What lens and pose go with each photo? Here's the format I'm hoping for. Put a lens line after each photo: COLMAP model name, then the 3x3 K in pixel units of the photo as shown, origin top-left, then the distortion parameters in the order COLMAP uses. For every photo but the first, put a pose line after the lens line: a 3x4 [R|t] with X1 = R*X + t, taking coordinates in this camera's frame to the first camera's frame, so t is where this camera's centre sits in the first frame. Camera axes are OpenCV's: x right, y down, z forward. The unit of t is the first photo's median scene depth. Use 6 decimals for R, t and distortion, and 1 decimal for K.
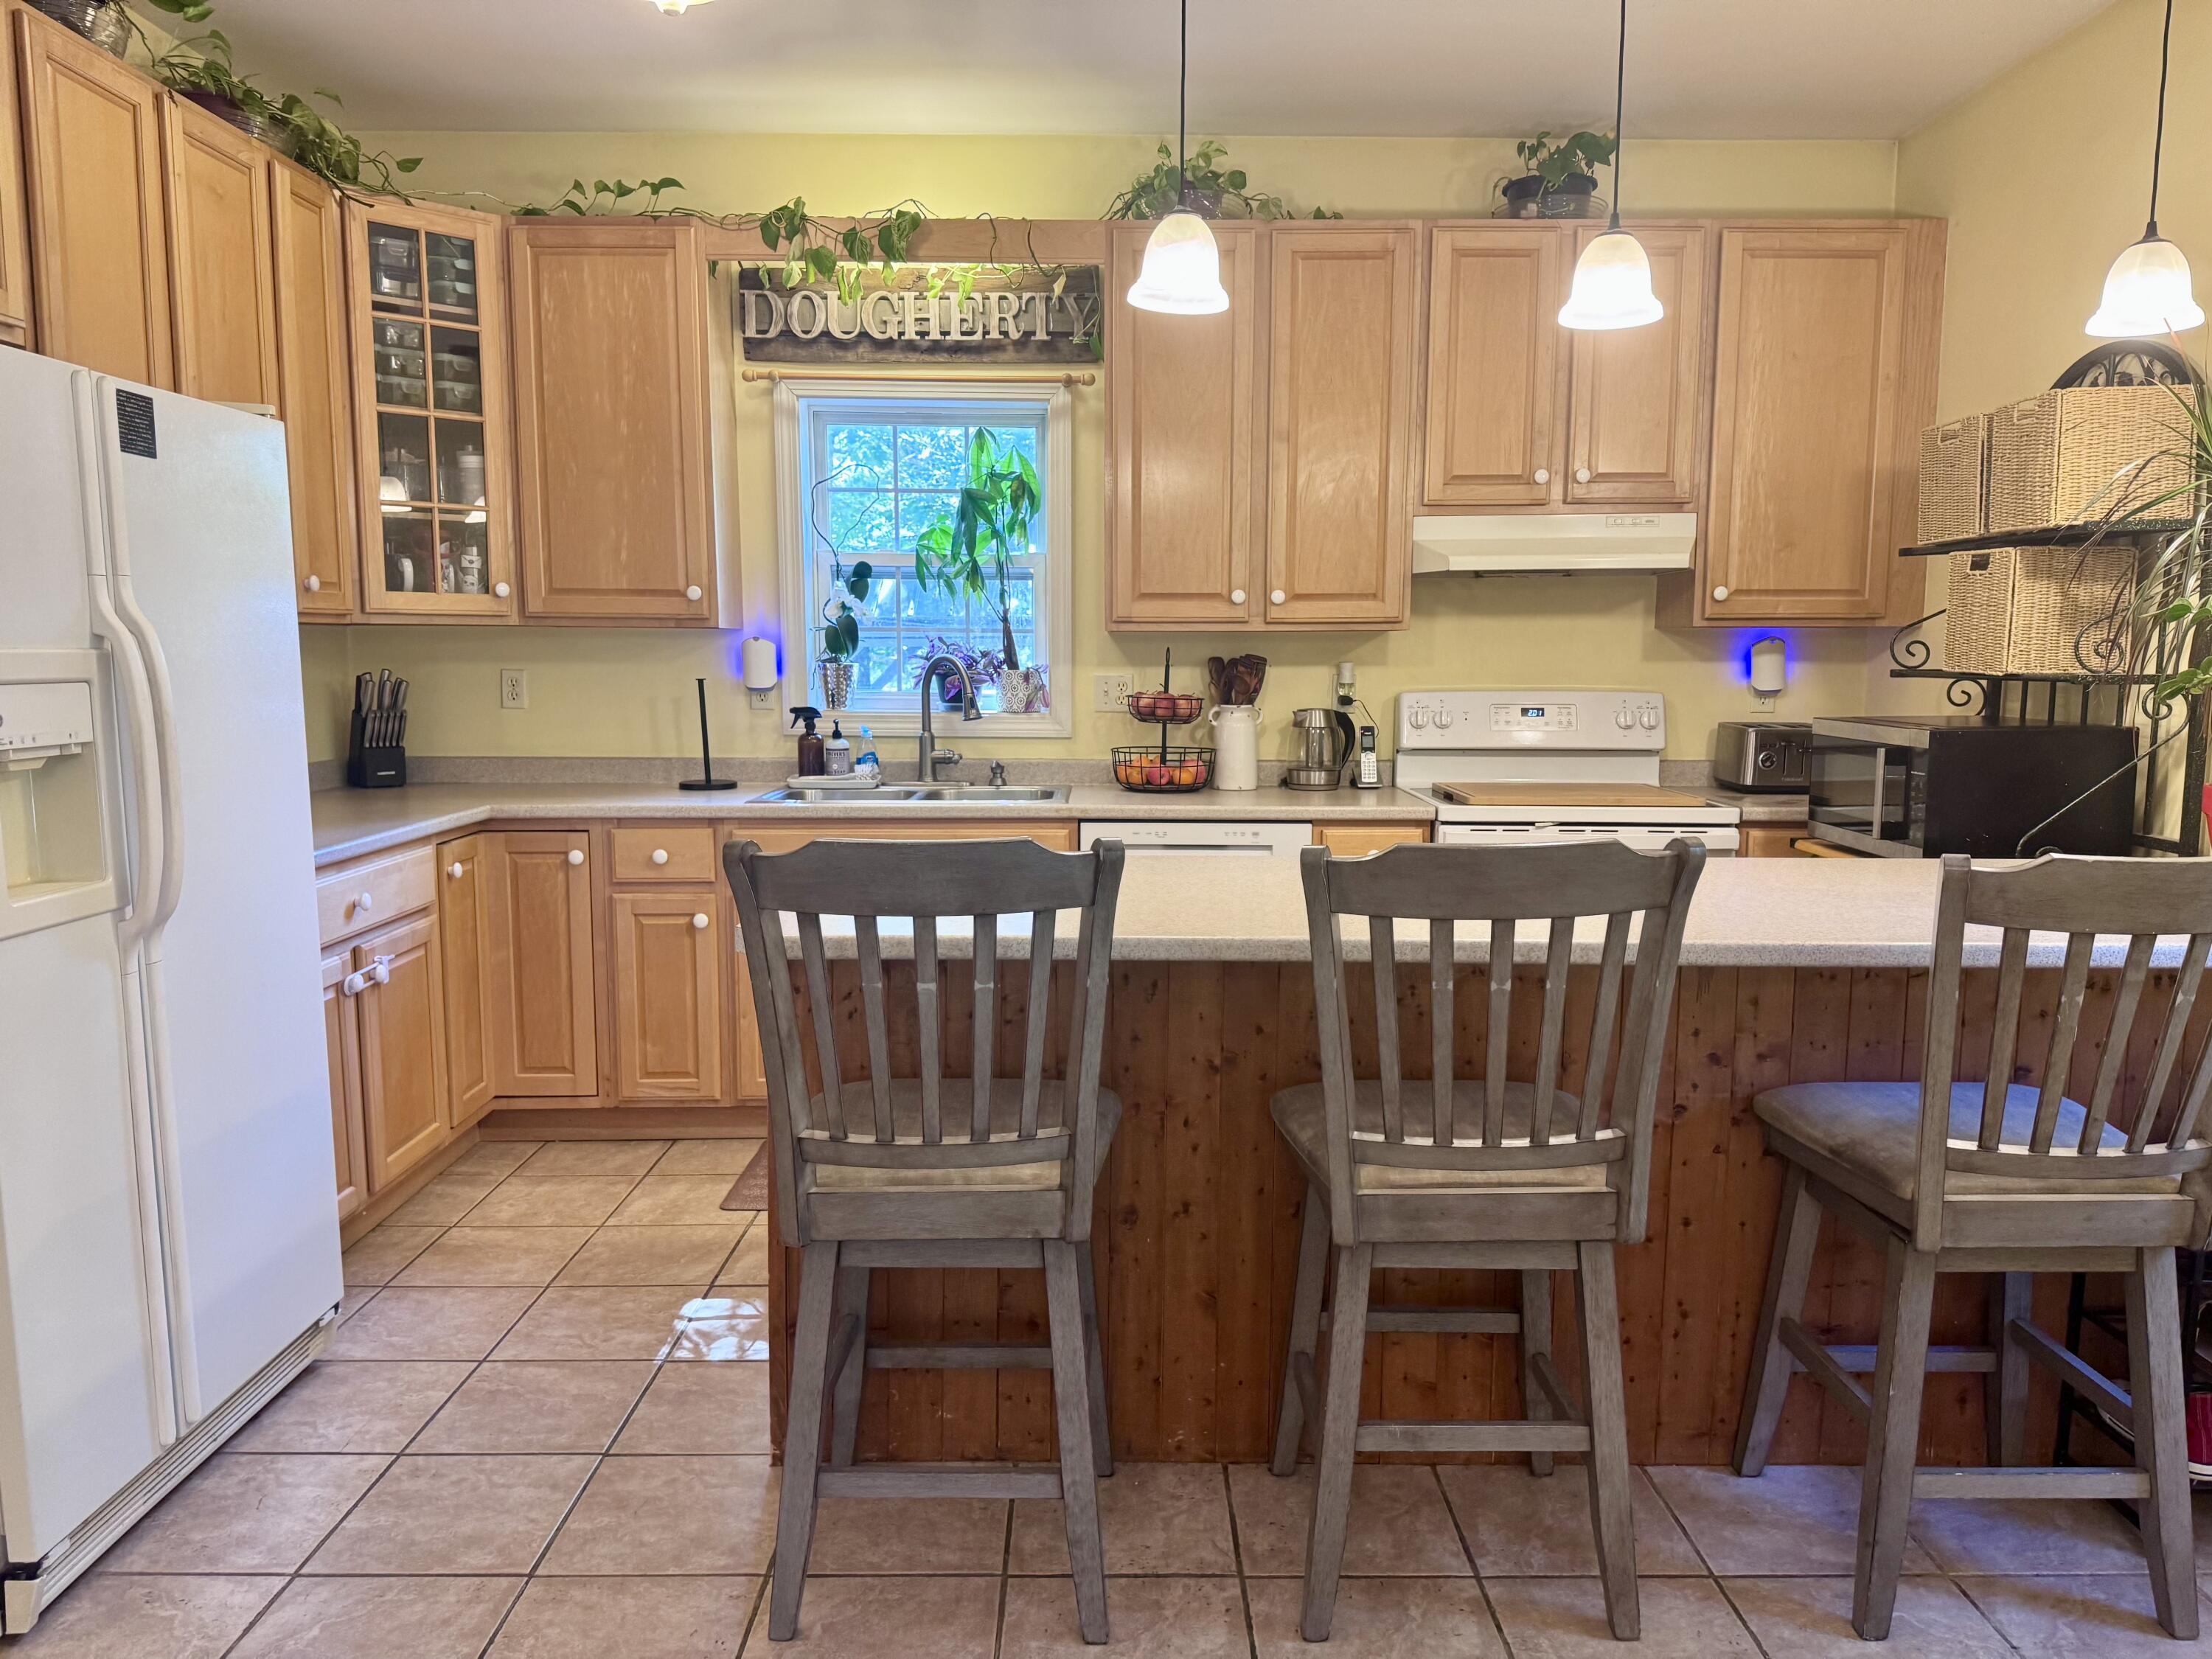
lens RADIAL K [[1561.1, 0, 1107.4], [0, 1561.1, 851.9], [0, 0, 1]] dist [0.067748, -0.091532]
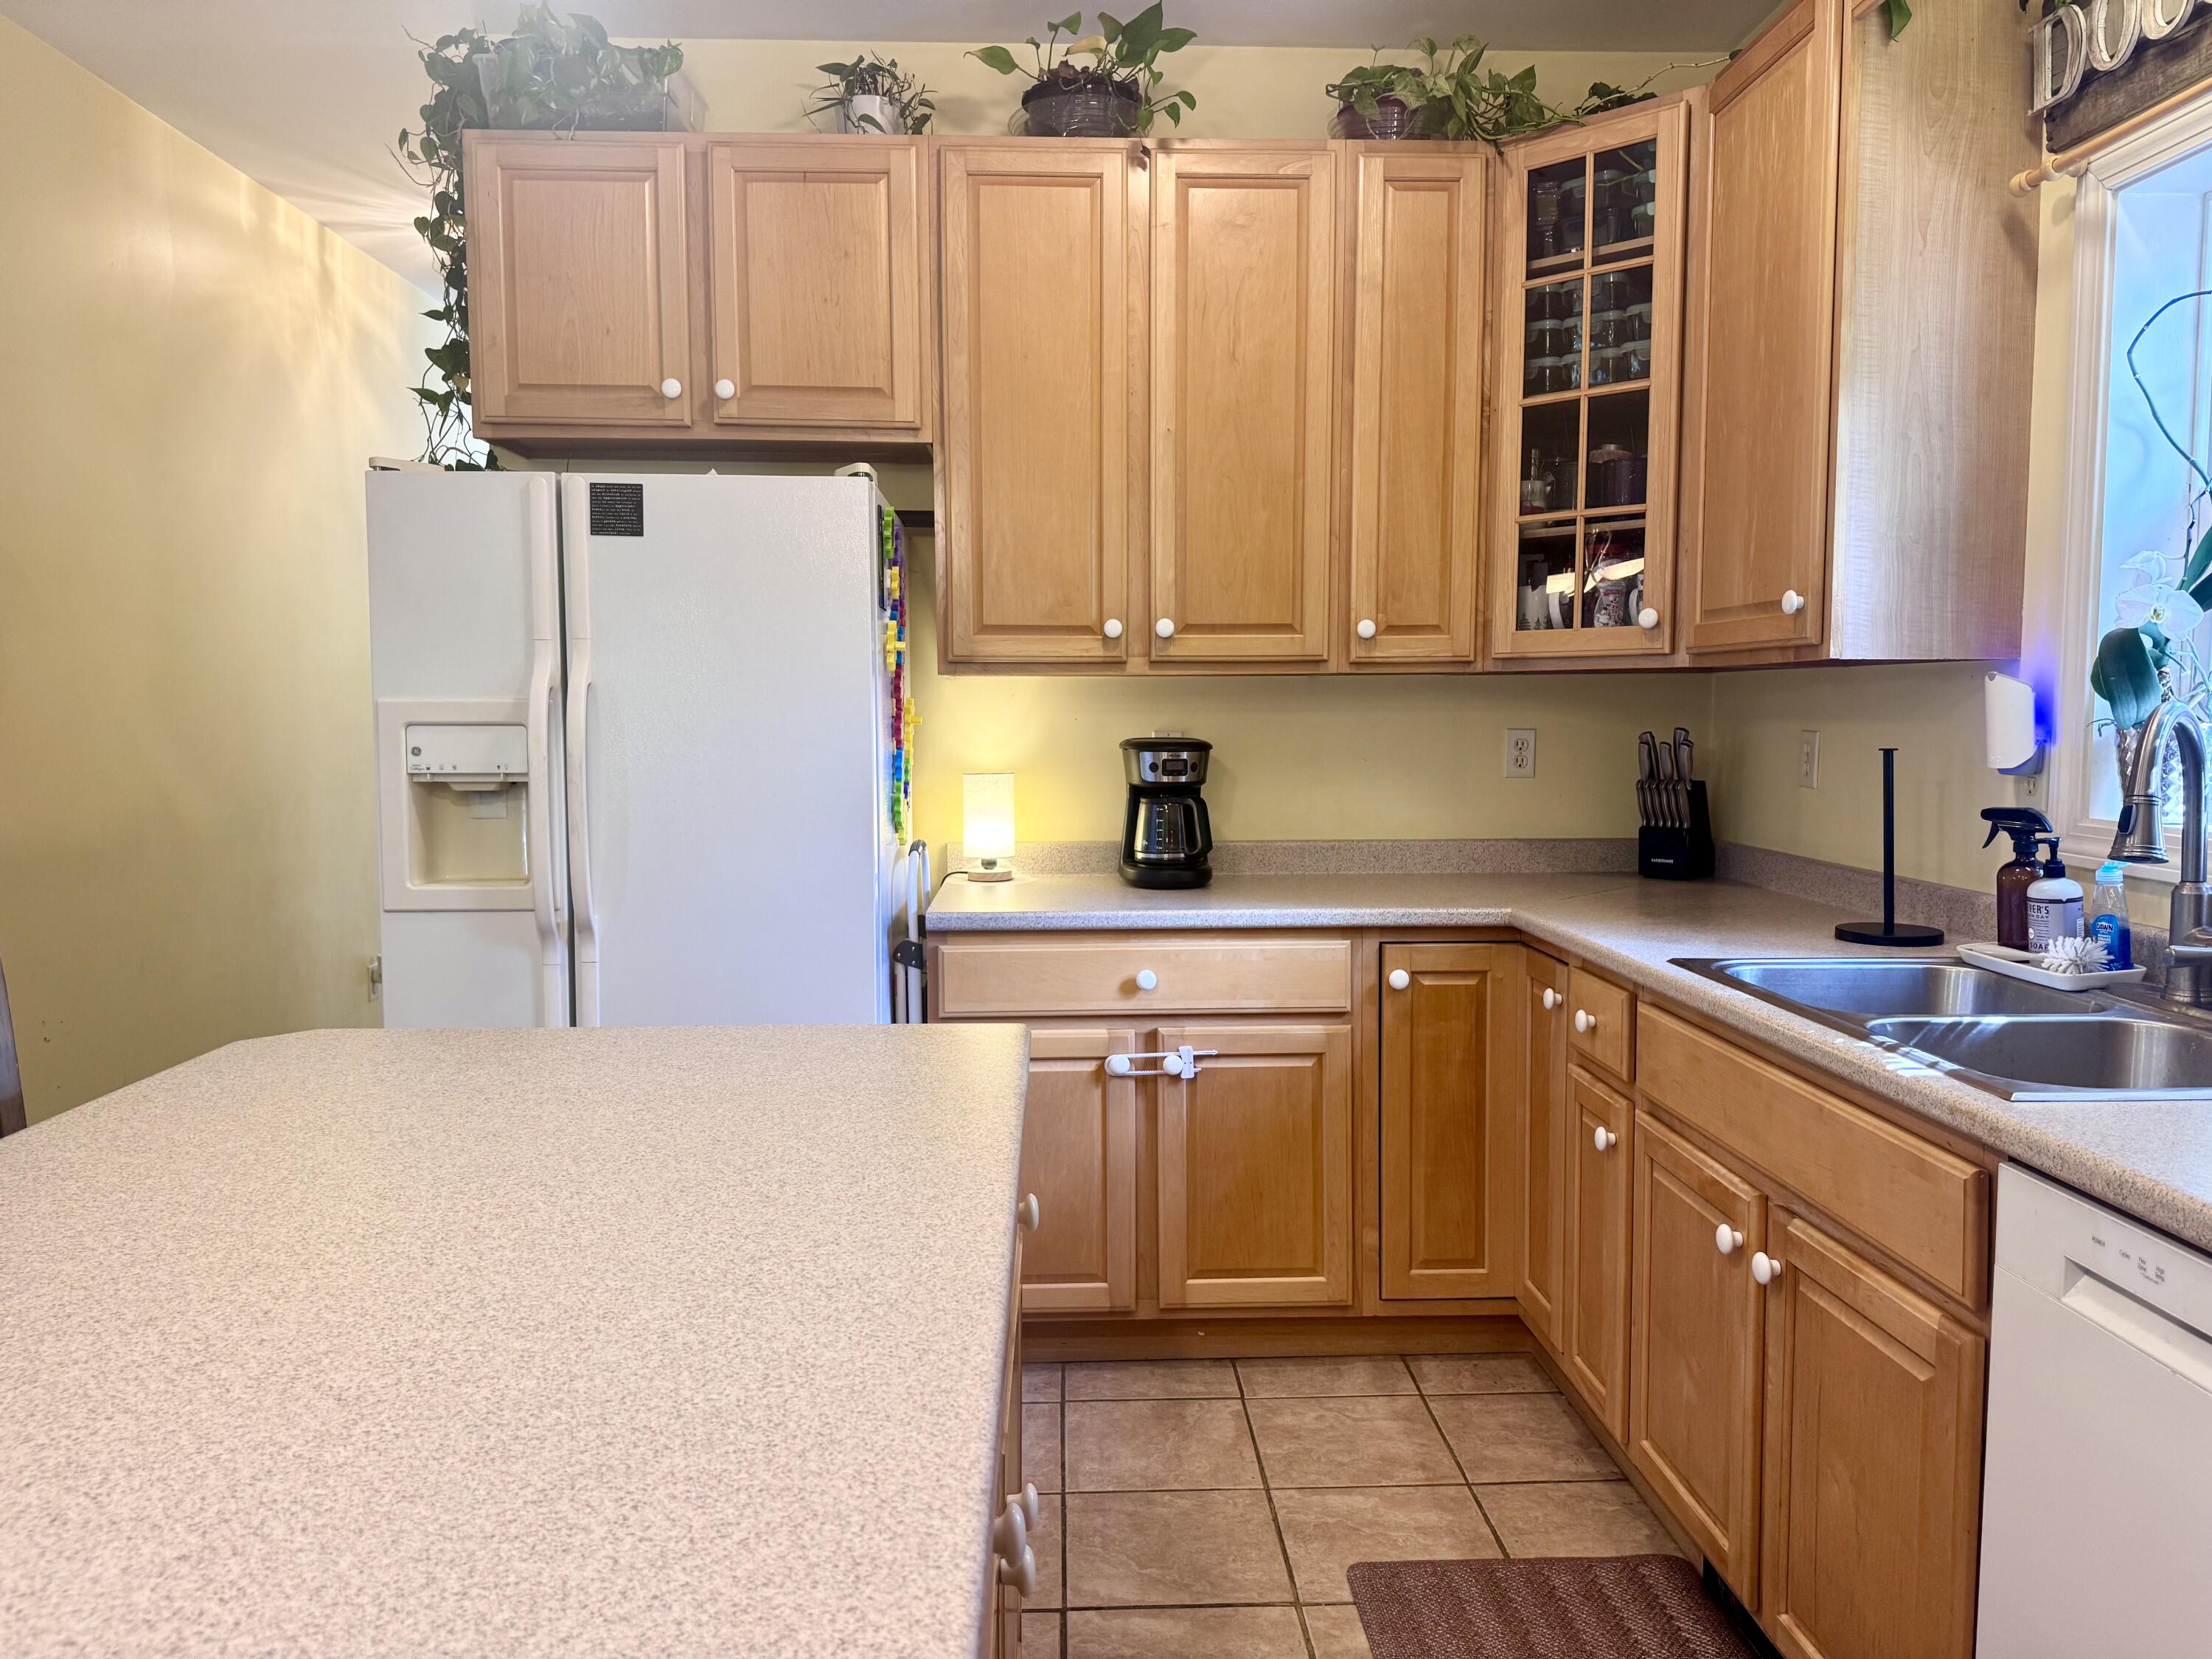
lens RADIAL K [[1561.1, 0, 1118.1], [0, 1561.1, 829.7], [0, 0, 1]] dist [0.067748, -0.091532]
pose [[0.037195, 0.074399, -0.996535, 0.324330], [-0.127201, 0.989465, 0.069123, -0.089904], [0.991179, 0.124189, 0.046267, 0.738980]]
